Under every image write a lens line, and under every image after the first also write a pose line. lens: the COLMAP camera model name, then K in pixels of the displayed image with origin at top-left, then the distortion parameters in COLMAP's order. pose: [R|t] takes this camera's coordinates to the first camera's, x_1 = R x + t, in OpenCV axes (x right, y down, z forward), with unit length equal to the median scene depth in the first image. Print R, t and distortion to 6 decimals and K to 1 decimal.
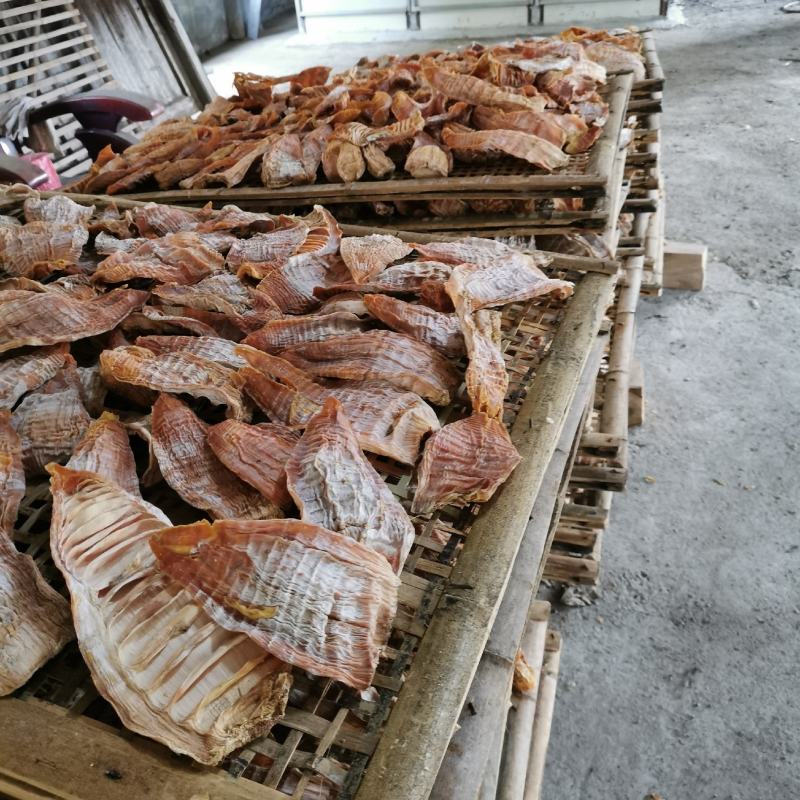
lens RADIAL K [[829.0, 0, 406.9], [0, 829.0, 397.3], [0, 0, 1]] dist [0.060427, -0.082392]
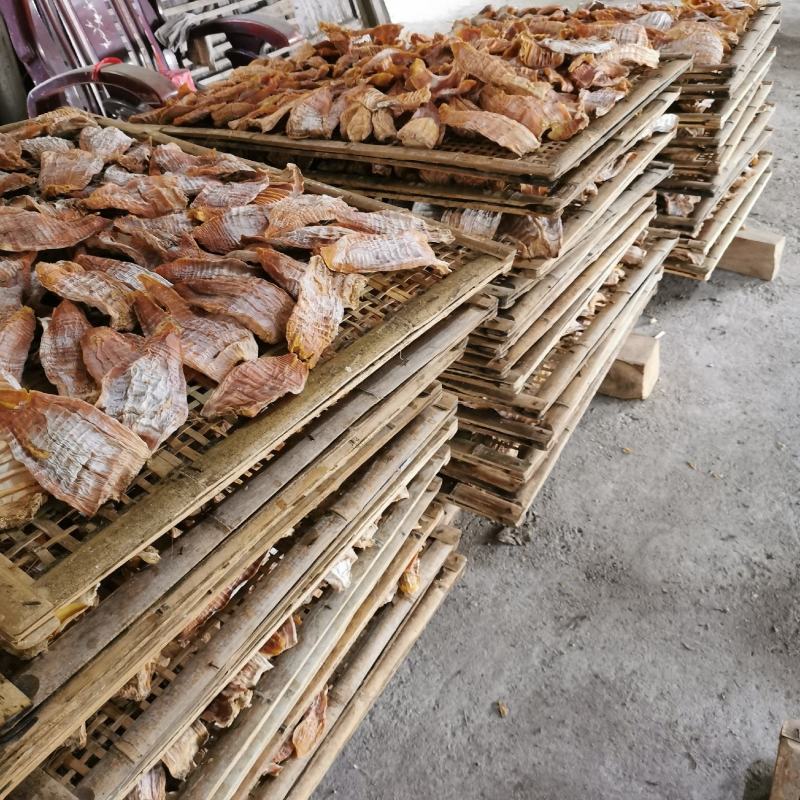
lens RADIAL K [[829.0, 0, 406.9], [0, 829.0, 397.3], [0, 0, 1]] dist [0.060427, -0.082392]
pose [[0.964129, 0.181996, -0.193215, 0.295207], [-0.164711, 0.981036, 0.102174, -0.043216], [0.208146, -0.066685, 0.975822, -0.135376]]
